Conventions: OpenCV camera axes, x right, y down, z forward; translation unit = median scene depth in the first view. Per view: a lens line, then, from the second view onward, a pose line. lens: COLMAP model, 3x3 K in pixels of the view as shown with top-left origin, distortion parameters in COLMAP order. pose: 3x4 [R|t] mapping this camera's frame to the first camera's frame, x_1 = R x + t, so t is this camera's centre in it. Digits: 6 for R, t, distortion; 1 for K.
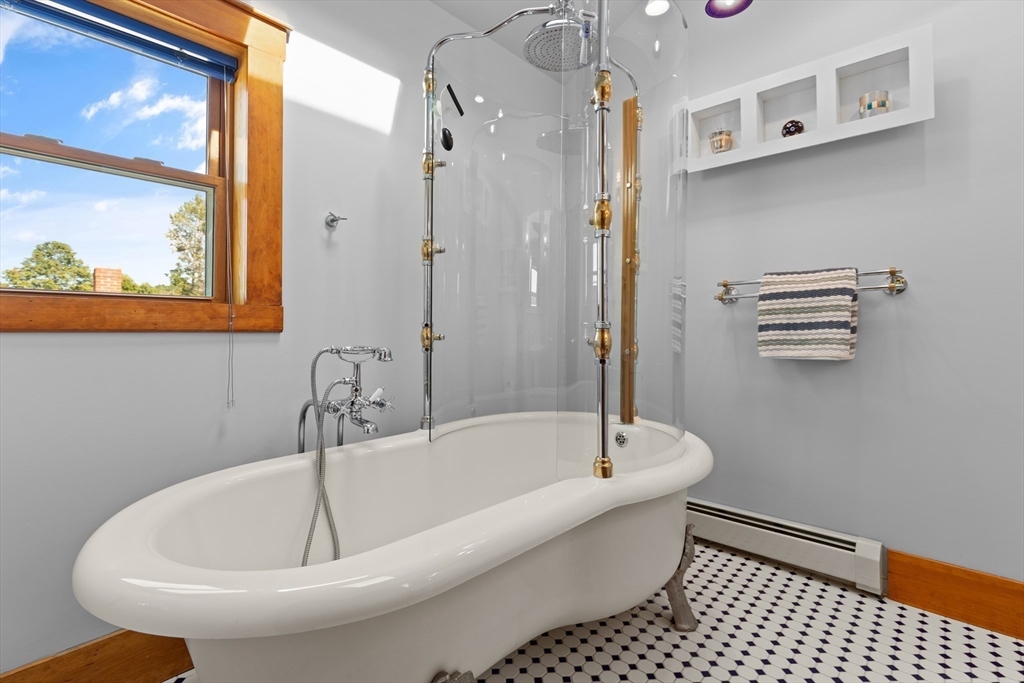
lens RADIAL K [[466.5, 0, 510.0], [0, 466.5, 333.4], [0, 0, 1]] dist [0.007674, -0.002342]
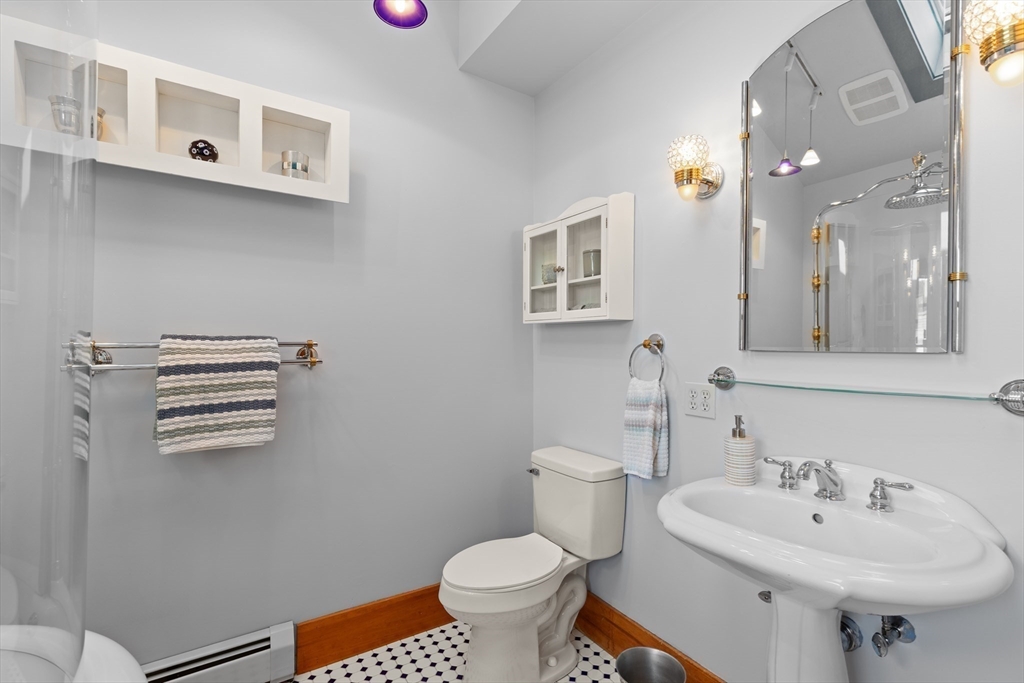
lens RADIAL K [[466.5, 0, 505.3], [0, 466.5, 346.9], [0, 0, 1]] dist [0.007674, -0.002342]
pose [[0.253225, -0.013547, 0.967312, -0.017887], [0.002517, 0.999908, 0.013344, -0.127894], [-0.967404, -0.000944, 0.253236, 0.333576]]
